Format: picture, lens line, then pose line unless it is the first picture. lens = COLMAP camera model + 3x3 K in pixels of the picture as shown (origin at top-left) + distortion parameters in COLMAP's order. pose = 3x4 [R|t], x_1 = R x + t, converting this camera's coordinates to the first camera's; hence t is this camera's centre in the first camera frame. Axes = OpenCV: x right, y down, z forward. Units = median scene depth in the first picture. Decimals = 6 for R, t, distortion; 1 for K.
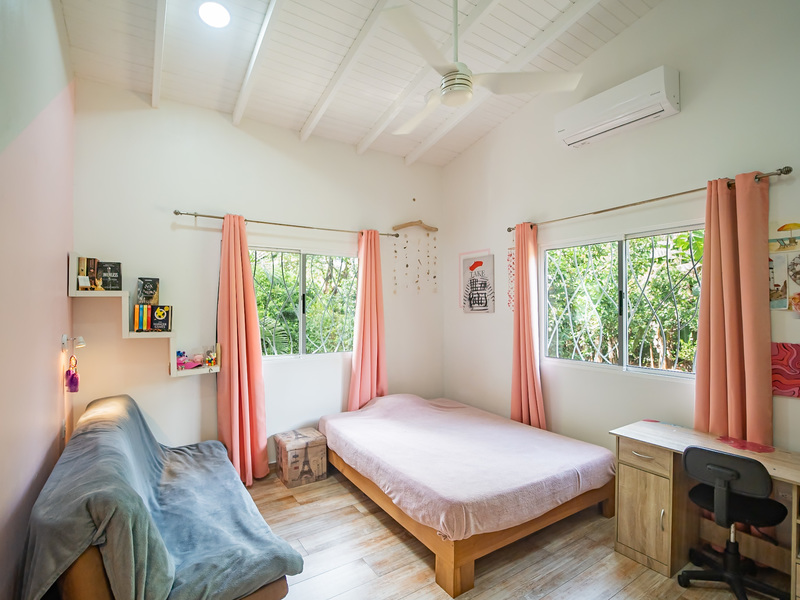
lens RADIAL K [[393.0, 0, 402.1], [0, 393.0, 300.7], [0, 0, 1]] dist [-0.018920, -0.002930]
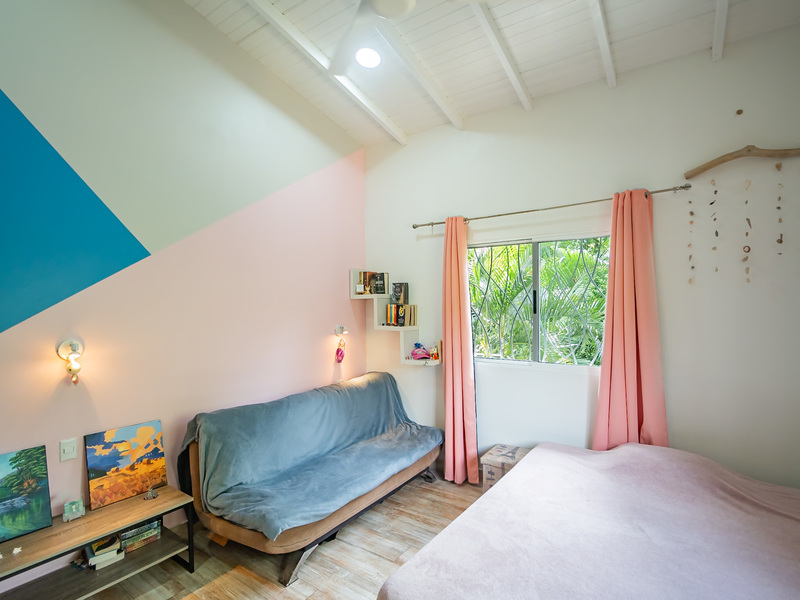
lens RADIAL K [[393.0, 0, 398.9], [0, 393.0, 300.1], [0, 0, 1]] dist [-0.018920, -0.002930]
pose [[0.380755, -0.010476, -0.924617, 0.513430], [0.019850, 0.999798, -0.003153, 0.001093], [0.924463, -0.017153, 0.380886, 0.506234]]
